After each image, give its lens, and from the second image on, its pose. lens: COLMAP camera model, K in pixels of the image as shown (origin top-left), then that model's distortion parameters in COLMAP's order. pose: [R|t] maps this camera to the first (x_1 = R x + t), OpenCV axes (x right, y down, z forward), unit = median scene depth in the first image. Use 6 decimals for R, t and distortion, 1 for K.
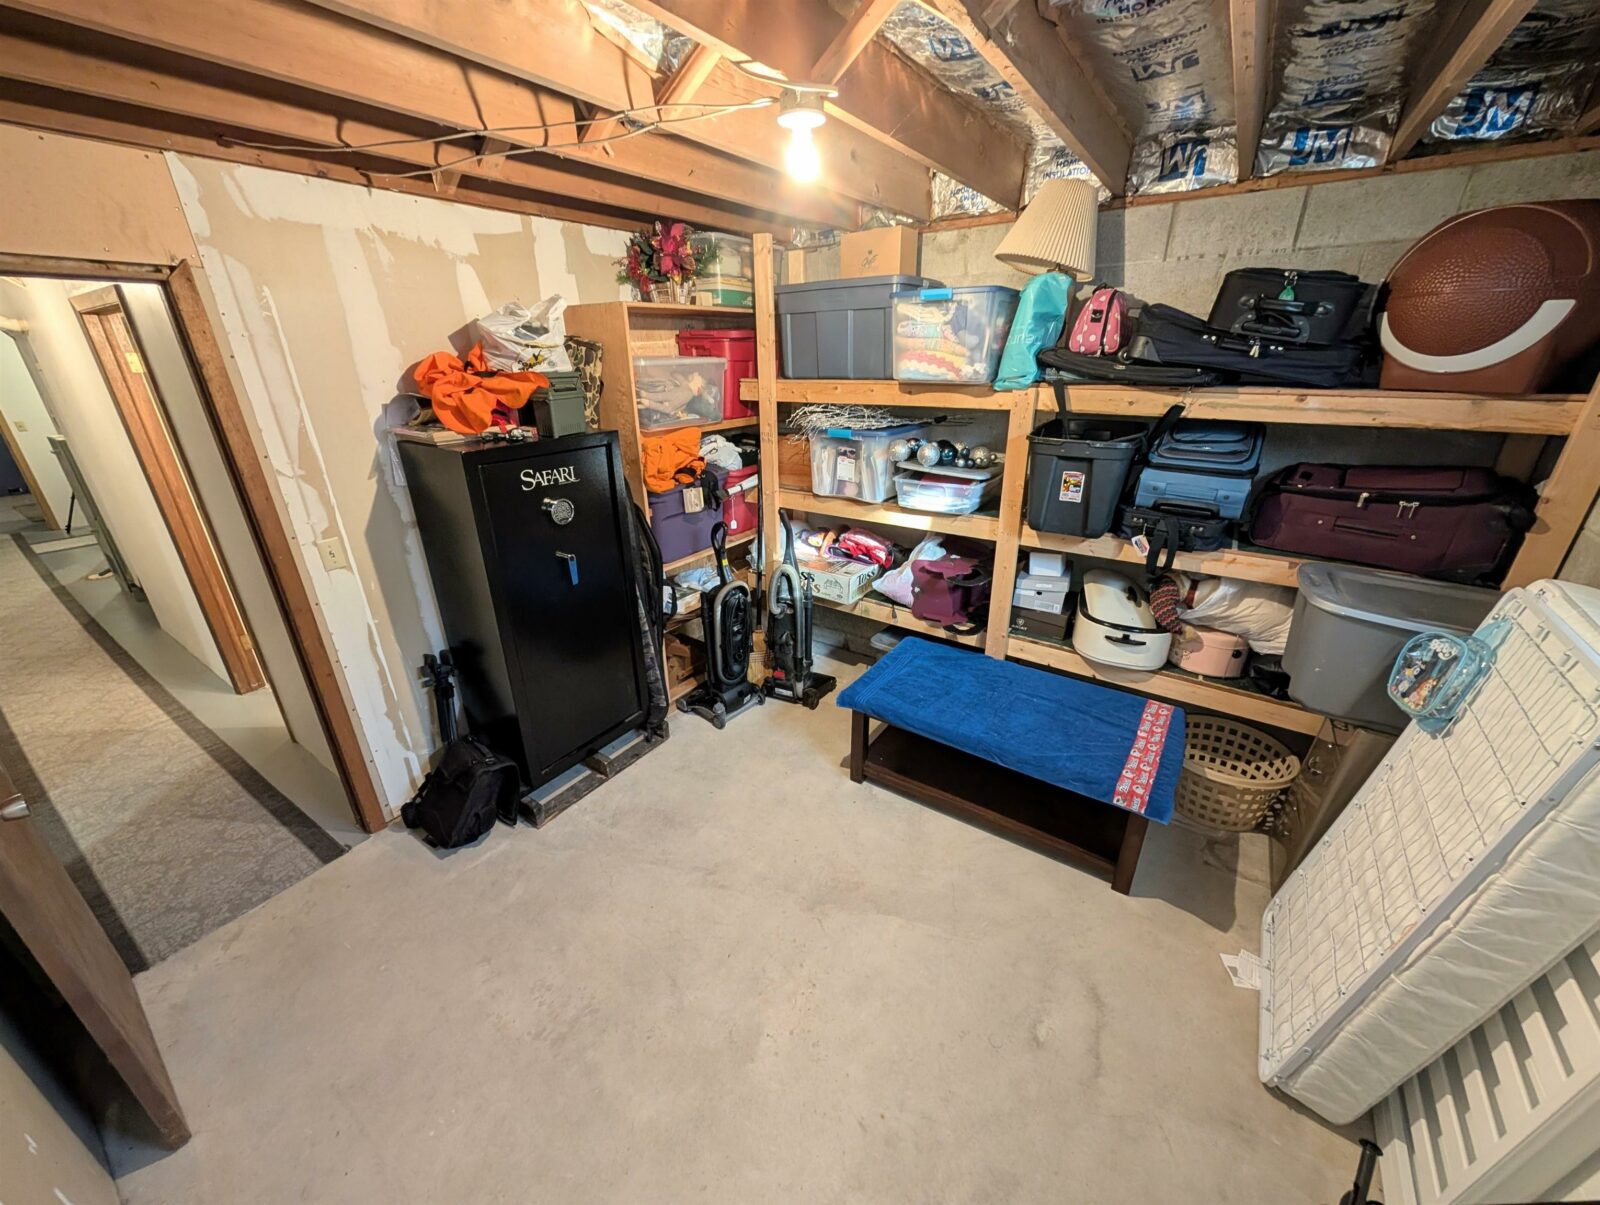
lens RADIAL K [[607.4, 0, 792.5], [0, 607.4, 603.0], [0, 0, 1]] dist [0.002090, 0.000301]
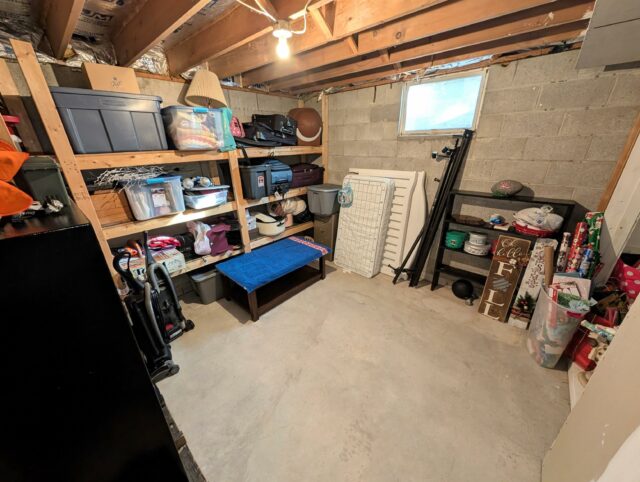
lens RADIAL K [[243.0, 0, 317.0], [0, 243.0, 241.2], [0, 0, 1]] dist [0.002090, 0.000301]
pose [[0.126861, -0.366157, 0.921865, -0.642215], [0.403098, 0.868203, 0.289371, -0.151172], [-0.906321, 0.334892, 0.257738, 0.477767]]
